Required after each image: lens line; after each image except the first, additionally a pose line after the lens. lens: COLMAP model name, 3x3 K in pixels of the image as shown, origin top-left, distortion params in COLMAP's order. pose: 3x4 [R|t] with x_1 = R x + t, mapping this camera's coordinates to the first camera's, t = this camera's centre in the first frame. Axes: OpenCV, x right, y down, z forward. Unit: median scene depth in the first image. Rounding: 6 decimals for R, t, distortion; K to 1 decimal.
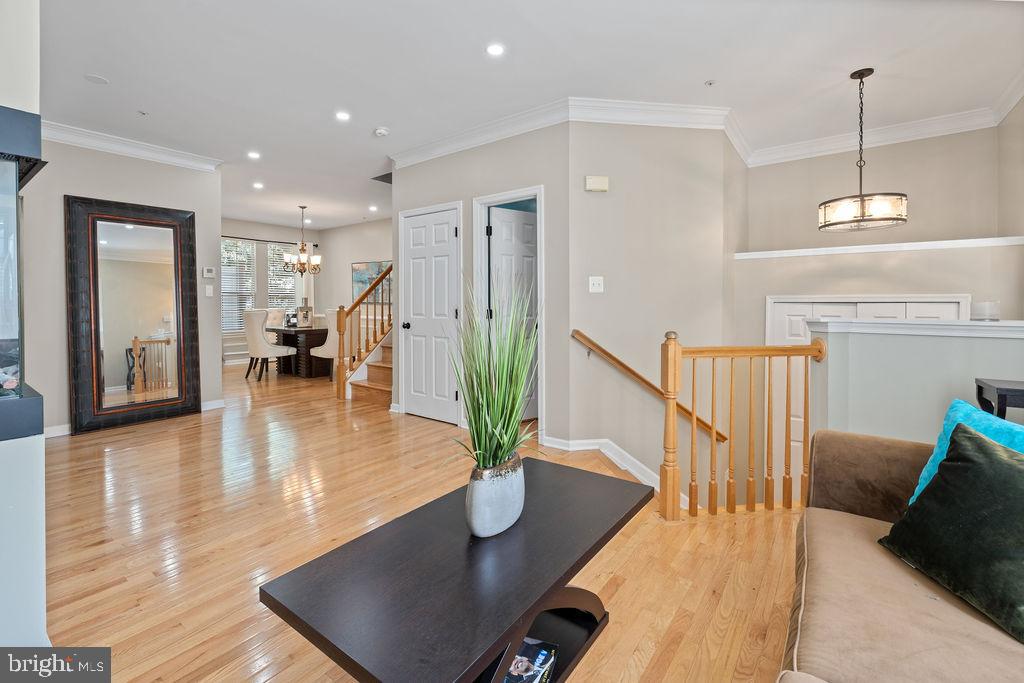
lens RADIAL K [[452.1, 0, 506.6], [0, 452.1, 304.3], [0, 0, 1]] dist [0.001325, 0.000207]
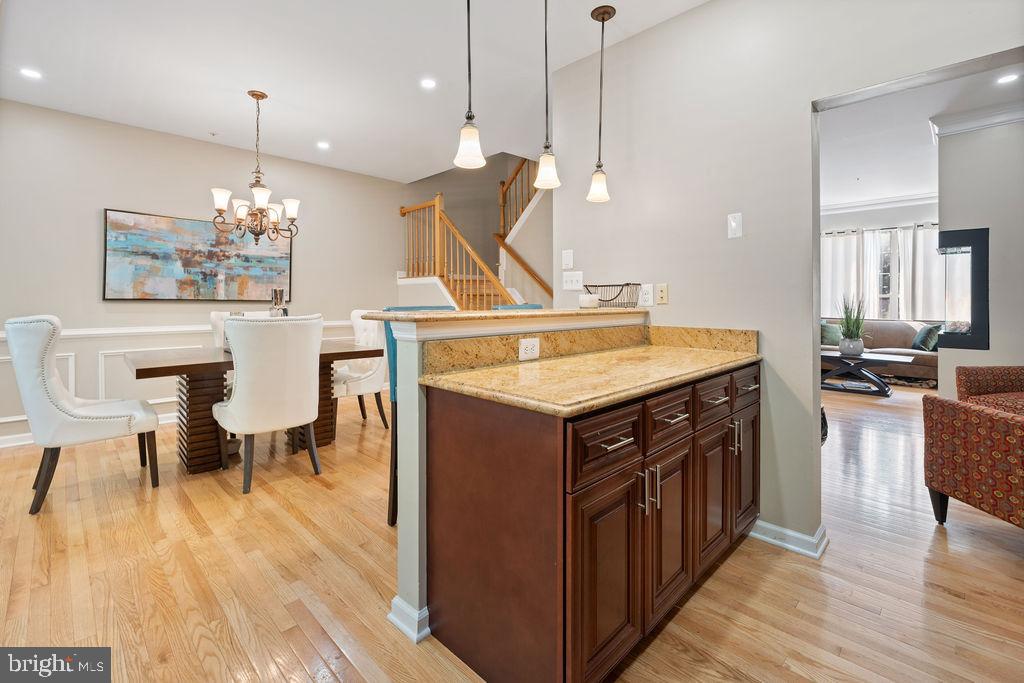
lens RADIAL K [[449.7, 0, 510.5], [0, 449.7, 321.0], [0, 0, 1]] dist [-0.000633, -0.000108]
pose [[0.140864, -0.049014, 0.988815, -0.881892], [0.003302, 0.998791, 0.049038, -0.003060], [-0.990023, -0.003643, 0.140855, 0.673319]]
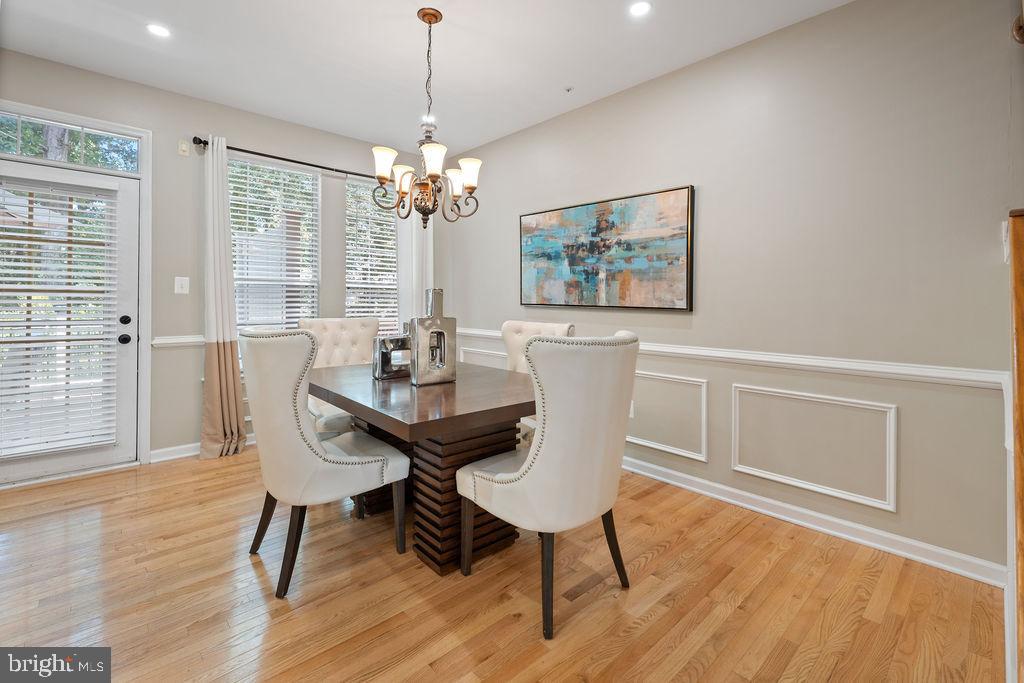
lens RADIAL K [[456.9, 0, 510.7], [0, 456.9, 297.7], [0, 0, 1]] dist [0.000888, 0.000092]
pose [[0.983315, 0.005746, -0.181818, -0.329744], [-0.008702, 0.999843, -0.015462, -0.003724], [0.181701, 0.016786, 0.983211, 0.683310]]
